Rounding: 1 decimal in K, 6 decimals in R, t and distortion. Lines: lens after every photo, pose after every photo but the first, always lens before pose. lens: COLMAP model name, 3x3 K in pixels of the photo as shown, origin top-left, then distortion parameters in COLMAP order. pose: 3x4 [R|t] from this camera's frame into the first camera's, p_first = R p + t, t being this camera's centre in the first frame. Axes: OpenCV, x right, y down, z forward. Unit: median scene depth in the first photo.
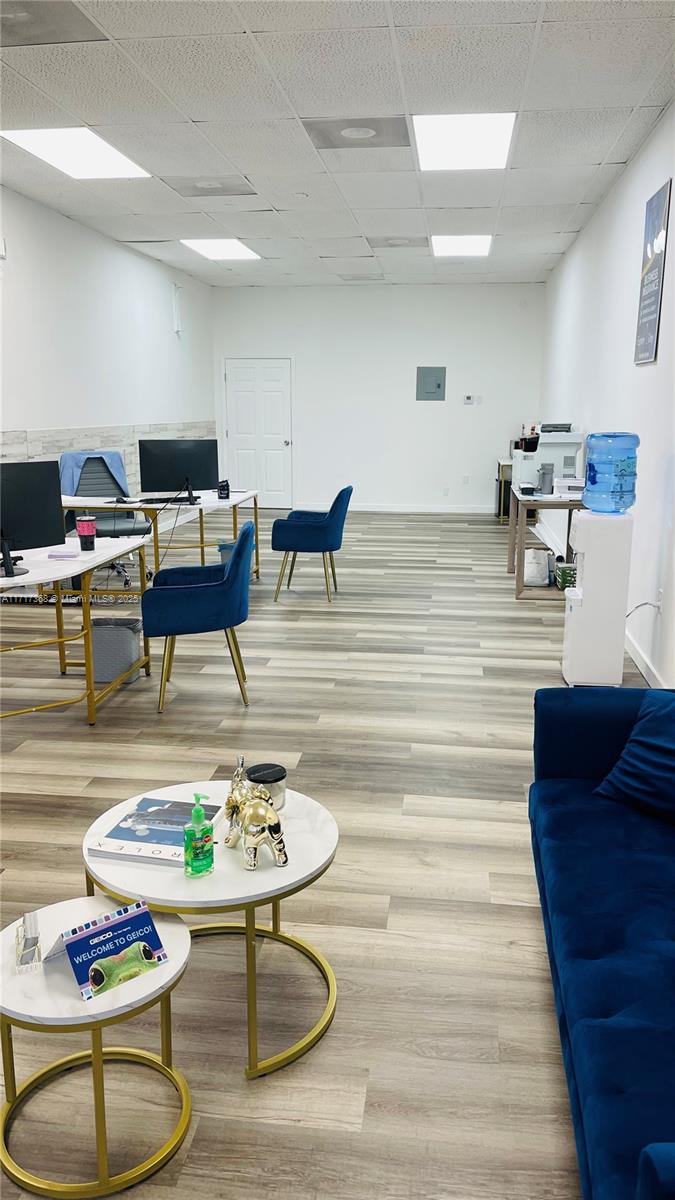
lens RADIAL K [[900.6, 0, 337.5], [0, 900.6, 600.0], [0, 0, 1]] dist [0.002331, -0.000938]
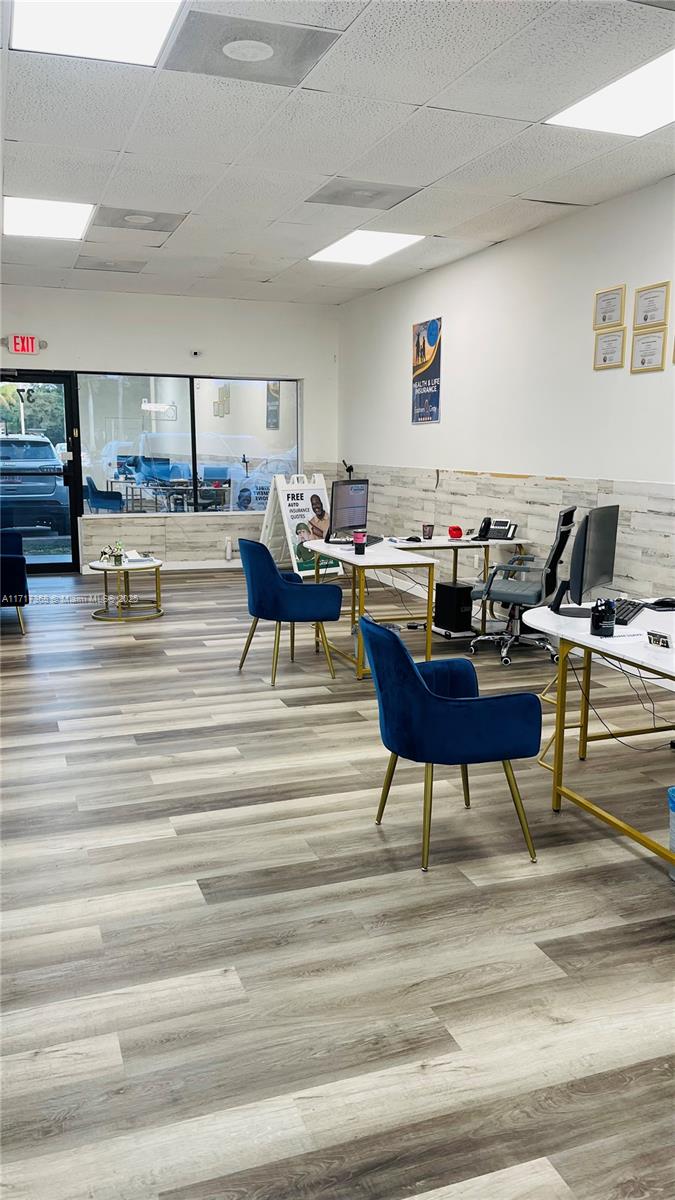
lens RADIAL K [[900.6, 0, 337.5], [0, 900.6, 600.0], [0, 0, 1]] dist [0.002331, -0.000938]
pose [[-0.885938, 0.067264, -0.458901, 0.303080], [-0.113742, 0.927705, 0.355565, -0.377490], [0.449641, 0.367205, -0.814238, 1.721163]]
